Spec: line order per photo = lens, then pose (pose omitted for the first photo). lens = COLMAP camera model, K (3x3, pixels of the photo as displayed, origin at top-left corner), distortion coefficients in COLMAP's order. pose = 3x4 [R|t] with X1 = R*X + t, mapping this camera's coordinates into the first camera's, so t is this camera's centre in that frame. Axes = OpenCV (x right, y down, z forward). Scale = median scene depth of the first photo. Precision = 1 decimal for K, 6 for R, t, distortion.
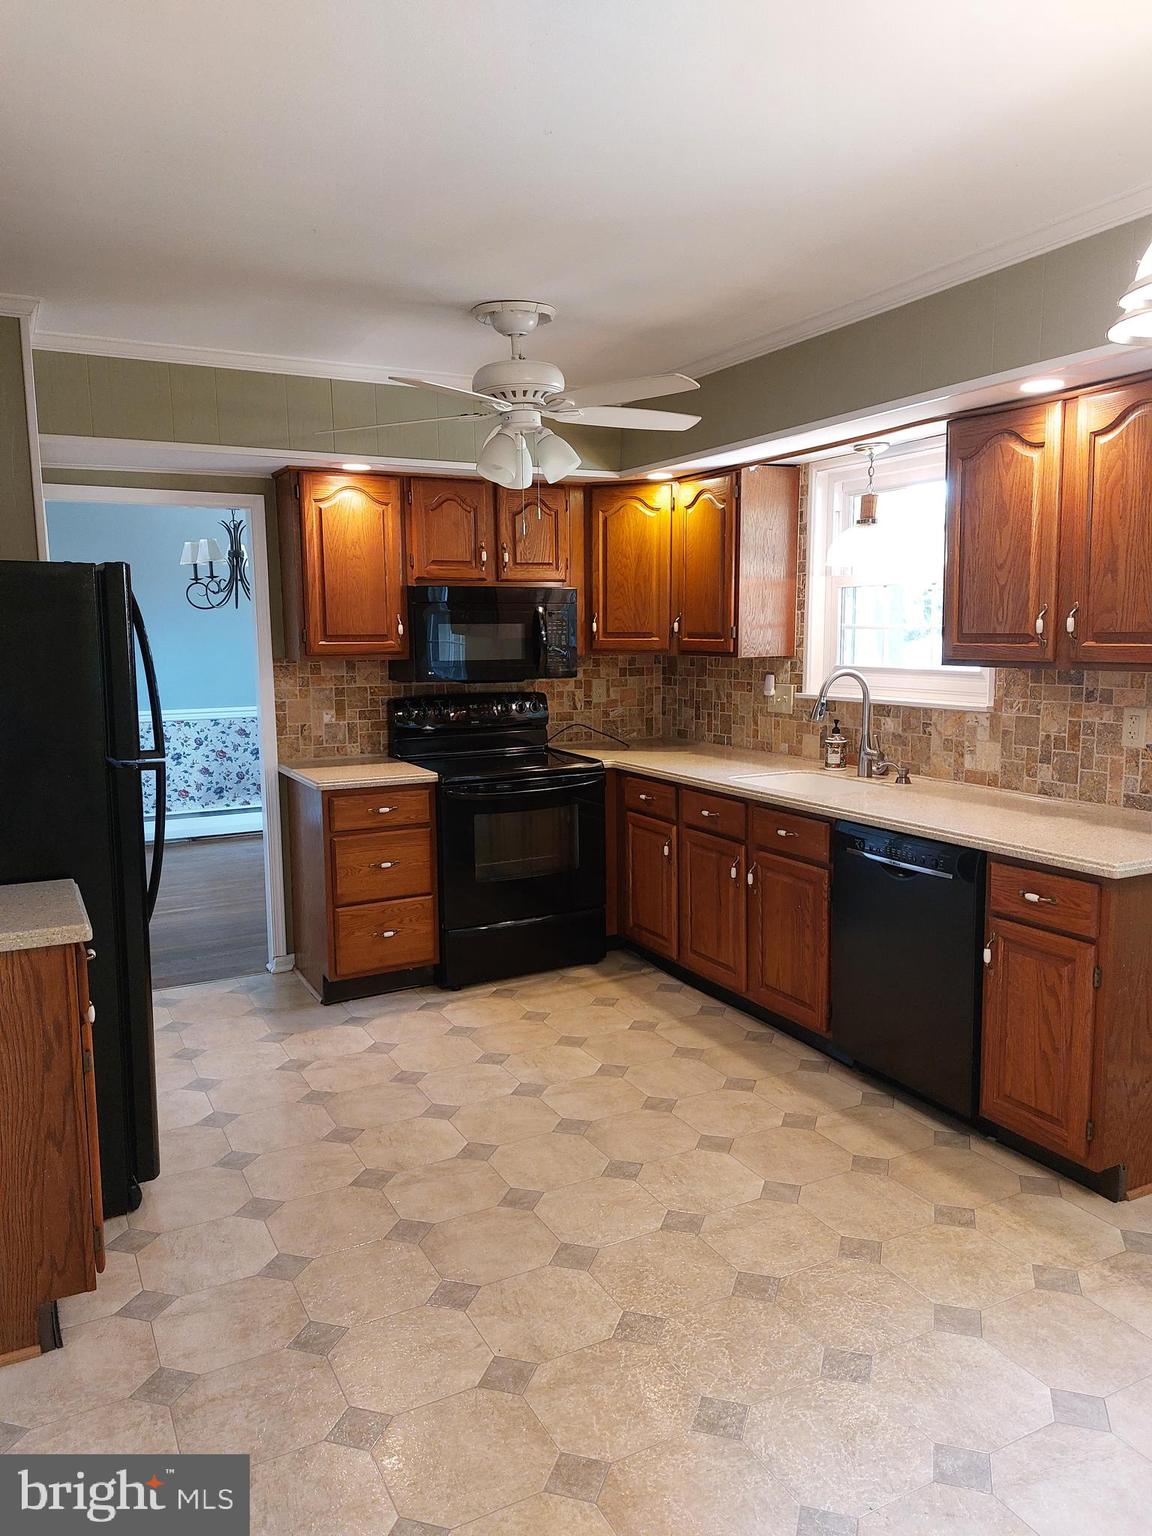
lens RADIAL K [[1095.0, 0, 584.7], [0, 1095.0, 781.4], [0, 0, 1]] dist [0.080218, -0.087229]
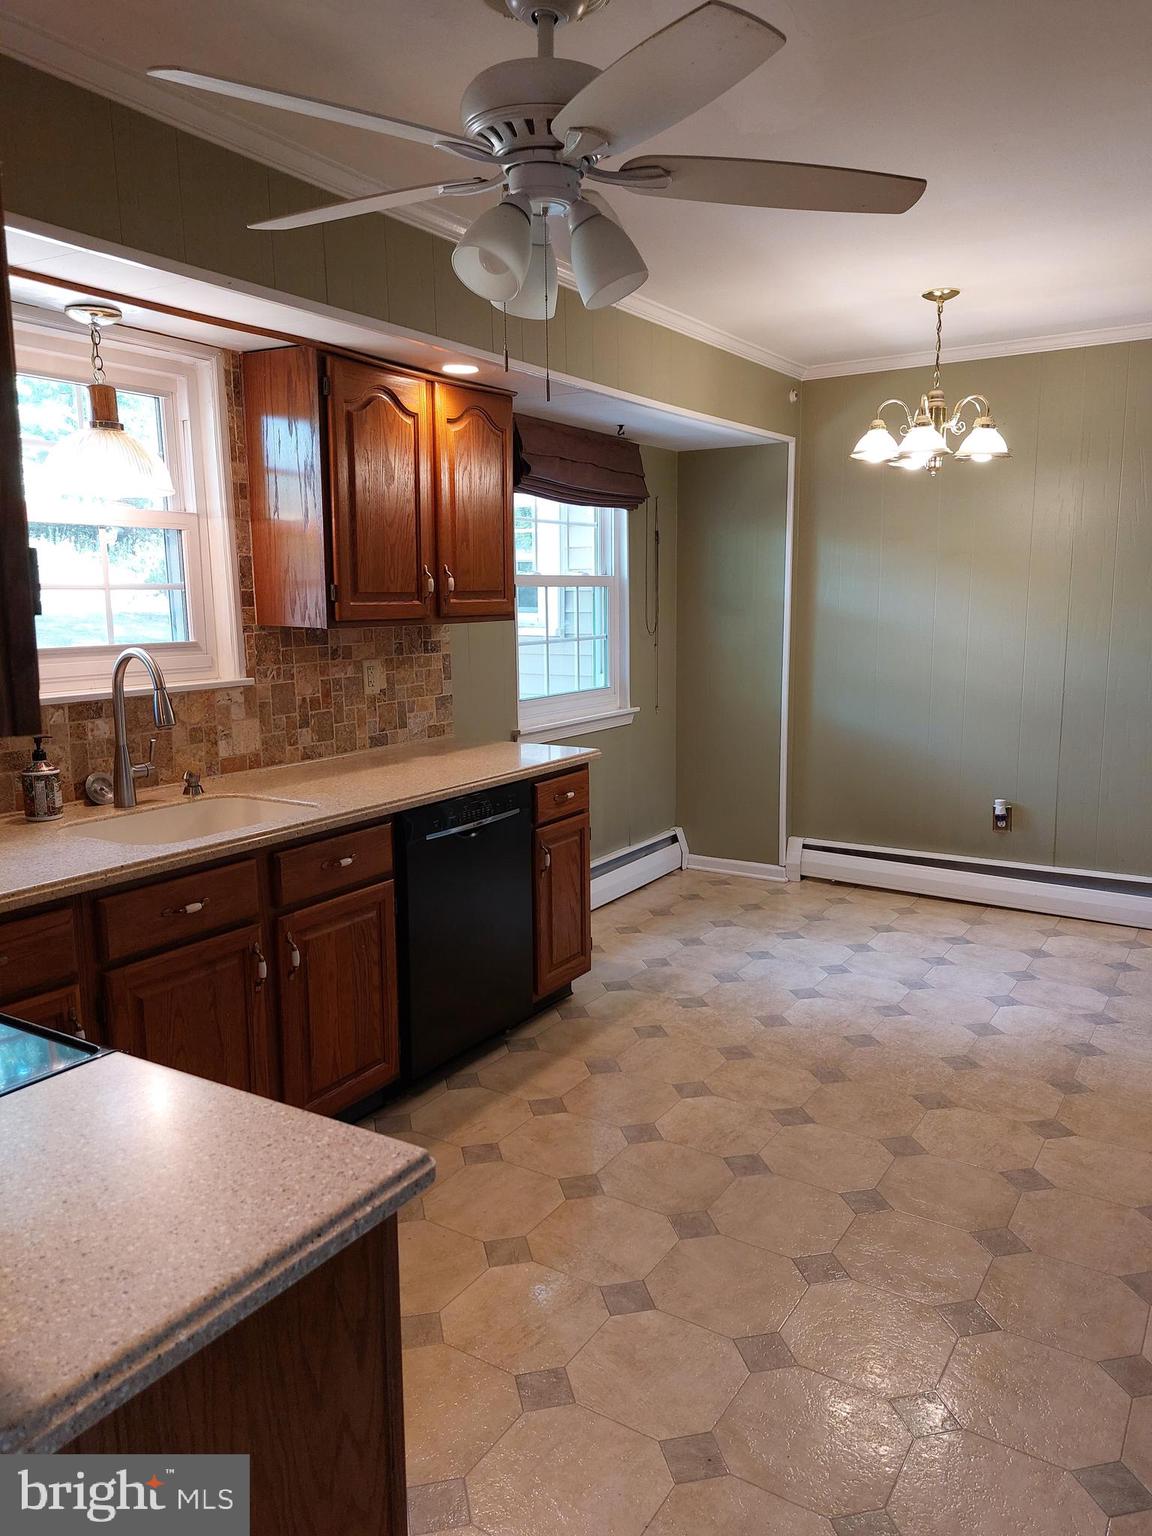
lens RADIAL K [[1095.0, 0, 584.7], [0, 1095.0, 781.4], [0, 0, 1]] dist [0.080218, -0.087229]
pose [[-0.500523, -0.132657, 0.855499, -0.577906], [0.138543, 0.963181, 0.230411, -0.169041], [-0.854566, 0.233849, -0.463715, 1.316016]]
